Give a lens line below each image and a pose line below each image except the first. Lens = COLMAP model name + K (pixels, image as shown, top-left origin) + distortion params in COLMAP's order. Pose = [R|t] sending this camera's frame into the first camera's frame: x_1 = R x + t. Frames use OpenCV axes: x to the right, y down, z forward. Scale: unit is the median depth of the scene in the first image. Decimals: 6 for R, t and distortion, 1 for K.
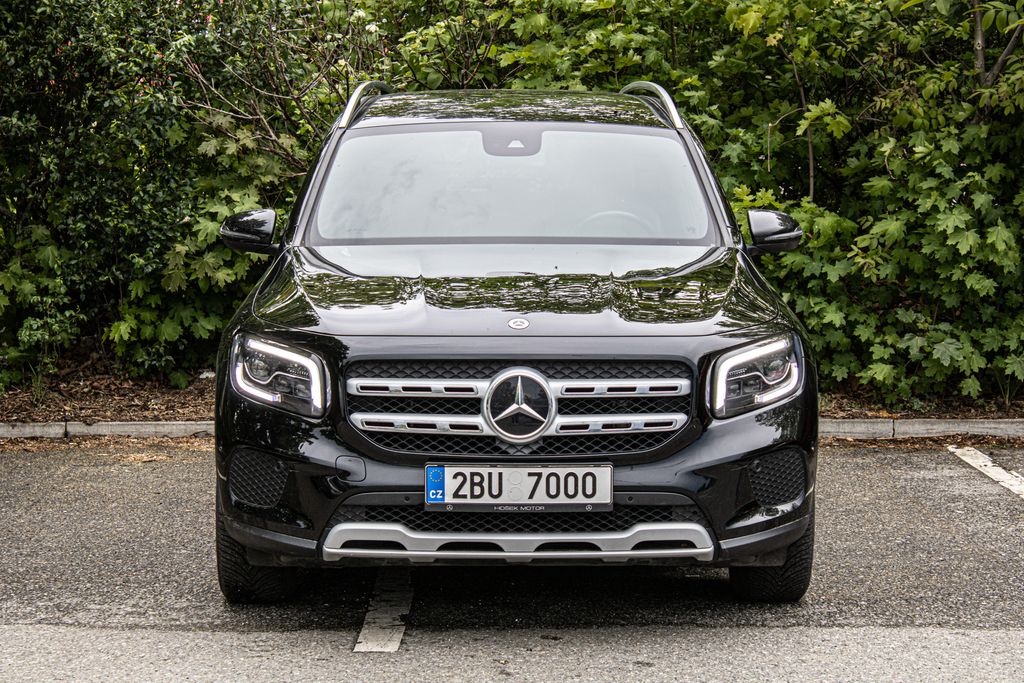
lens RADIAL K [[2563.0, 0, 512.0], [0, 2563.0, 341.5], [0, 0, 1]] dist [0.029812, 1.287355]
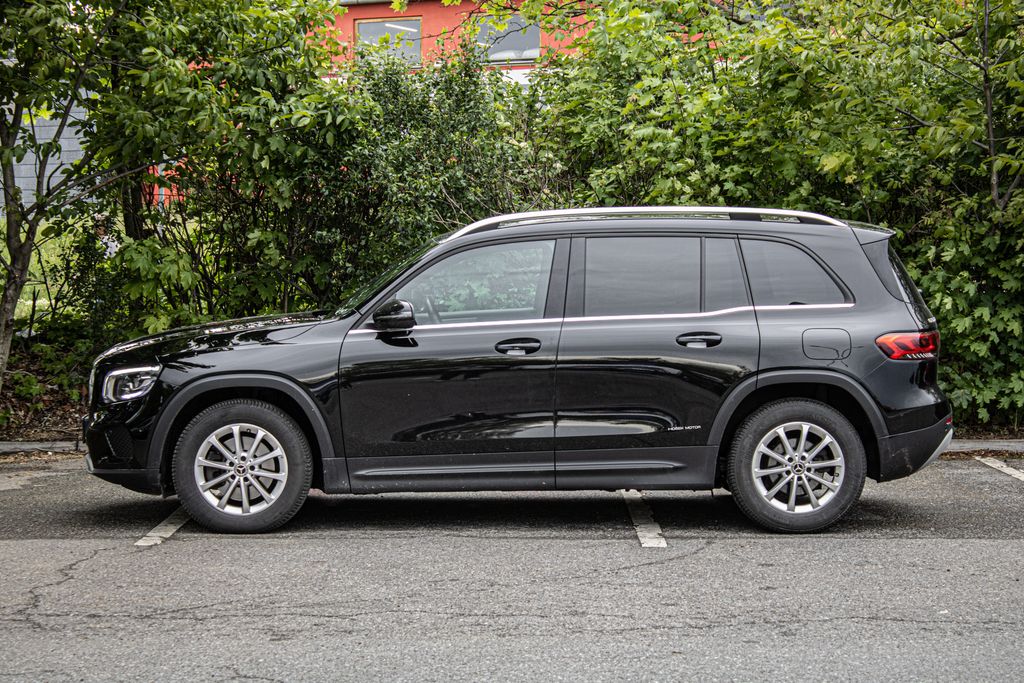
lens RADIAL K [[2442.2, 0, 511.7], [0, 2442.2, 329.5], [0, 0, 1]] dist [0.092112, 0.179465]
pose [[0.999957, 0.000013, -0.009310, -0.077821], [-0.000368, 0.999276, -0.038055, 0.021306], [0.009302, 0.038057, 0.999232, -0.382261]]
